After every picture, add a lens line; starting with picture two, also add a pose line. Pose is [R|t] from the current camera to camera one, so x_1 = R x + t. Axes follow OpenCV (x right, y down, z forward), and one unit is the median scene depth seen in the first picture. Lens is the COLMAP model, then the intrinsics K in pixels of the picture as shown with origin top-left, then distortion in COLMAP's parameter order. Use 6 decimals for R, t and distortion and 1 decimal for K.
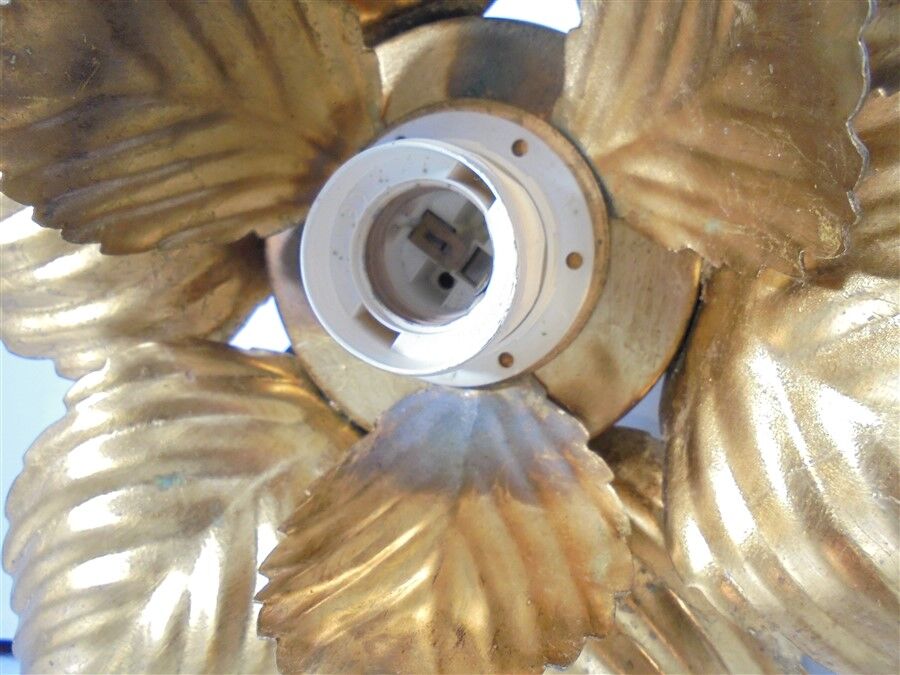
lens RADIAL K [[688.1, 0, 451.3], [0, 688.1, 337.3], [0, 0, 1]] dist [-0.013983, 0.018966]
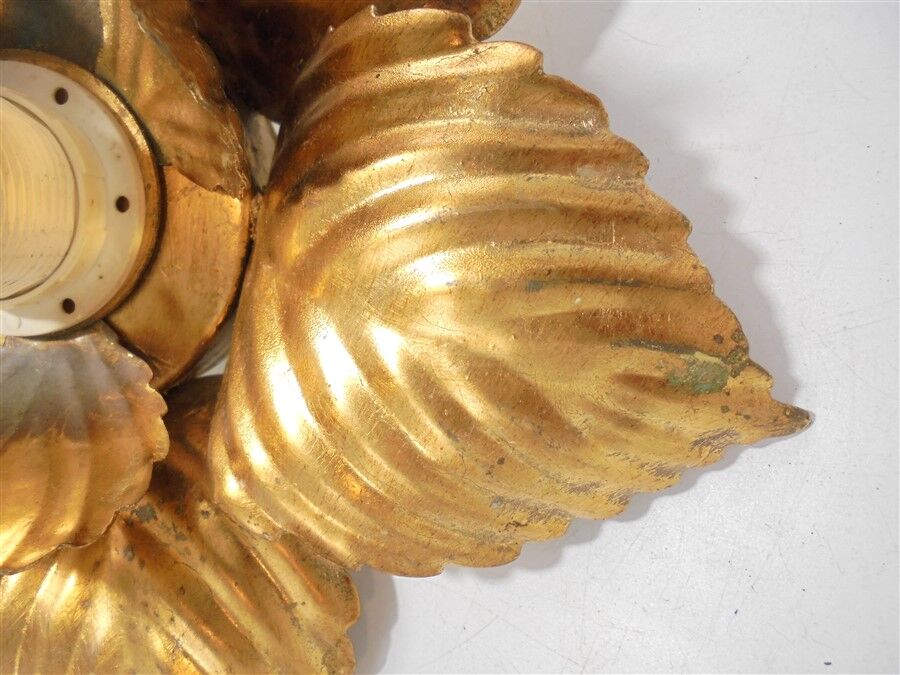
lens RADIAL K [[688.1, 0, 450.4], [0, 688.1, 338.5], [0, 0, 1]] dist [-0.013983, 0.018966]
pose [[0.982402, -0.046522, 0.180893, 0.459244], [0.054204, 0.997816, -0.037756, 0.153619], [-0.178742, 0.046897, 0.982778, -0.094118]]
